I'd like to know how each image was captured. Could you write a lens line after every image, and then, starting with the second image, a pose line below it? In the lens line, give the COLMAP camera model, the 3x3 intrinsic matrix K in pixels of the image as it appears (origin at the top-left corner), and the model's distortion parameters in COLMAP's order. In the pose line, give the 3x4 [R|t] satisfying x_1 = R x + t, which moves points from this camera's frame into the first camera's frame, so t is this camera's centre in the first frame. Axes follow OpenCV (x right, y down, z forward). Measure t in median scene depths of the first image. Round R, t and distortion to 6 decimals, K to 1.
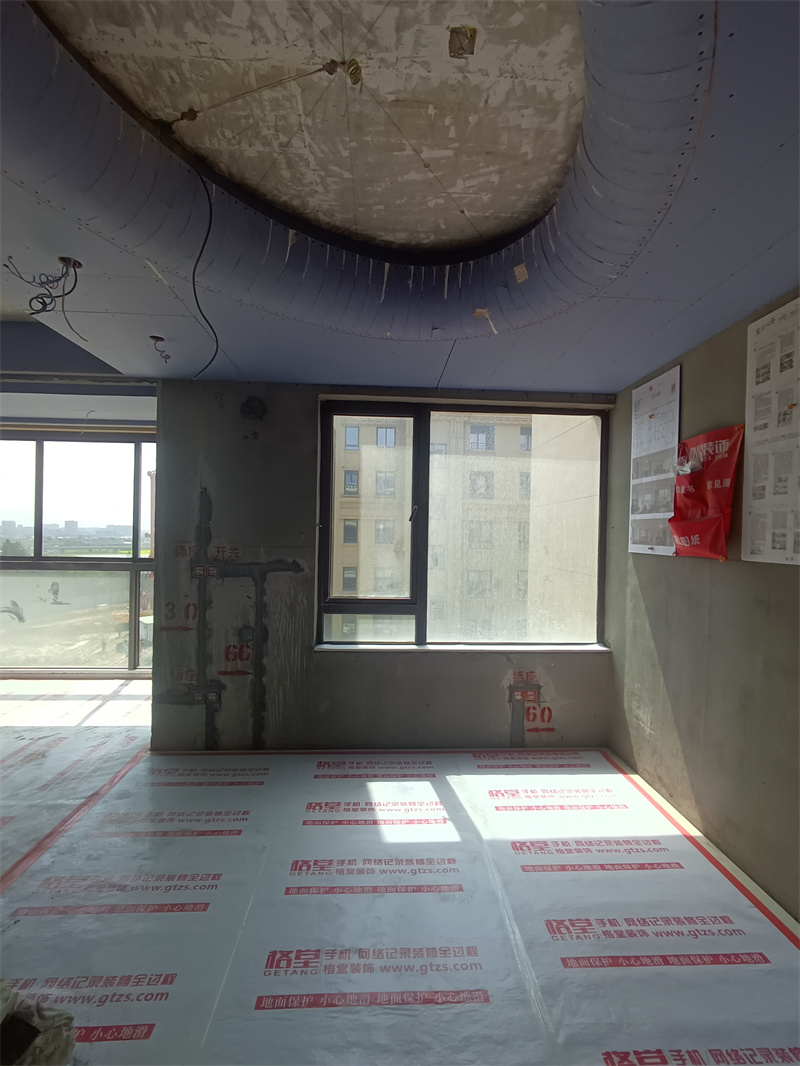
lens RADIAL K [[492.5, 0, 404.5], [0, 492.5, 535.9], [0, 0, 1]] dist [0.002124, -0.004835]
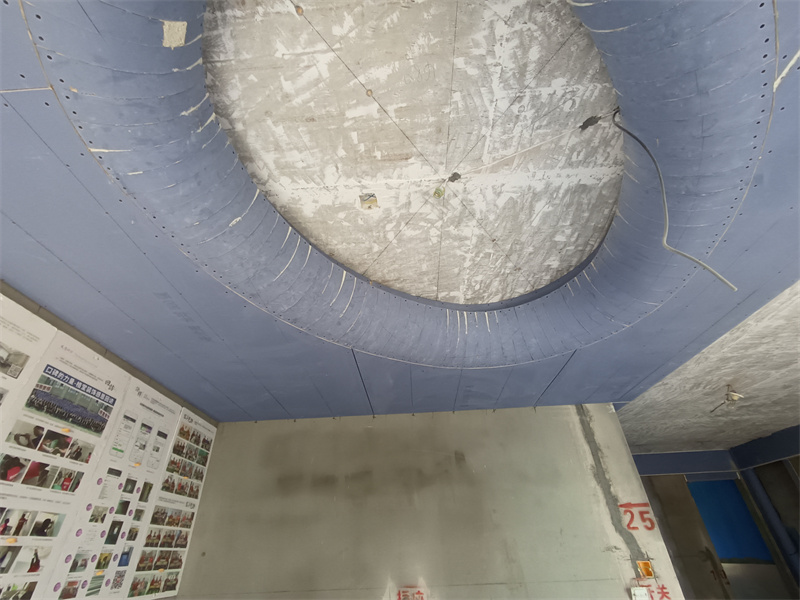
lens RADIAL K [[369.6, 0, 400.0], [0, 369.6, 300.0], [0, 0, 1]] dist [0.002124, -0.004835]
pose [[-0.995246, 0.069712, 0.068005, -0.035442], [0.018718, 0.822194, -0.568900, -0.053129], [-0.095573, -0.564922, -0.819590, 1.512832]]
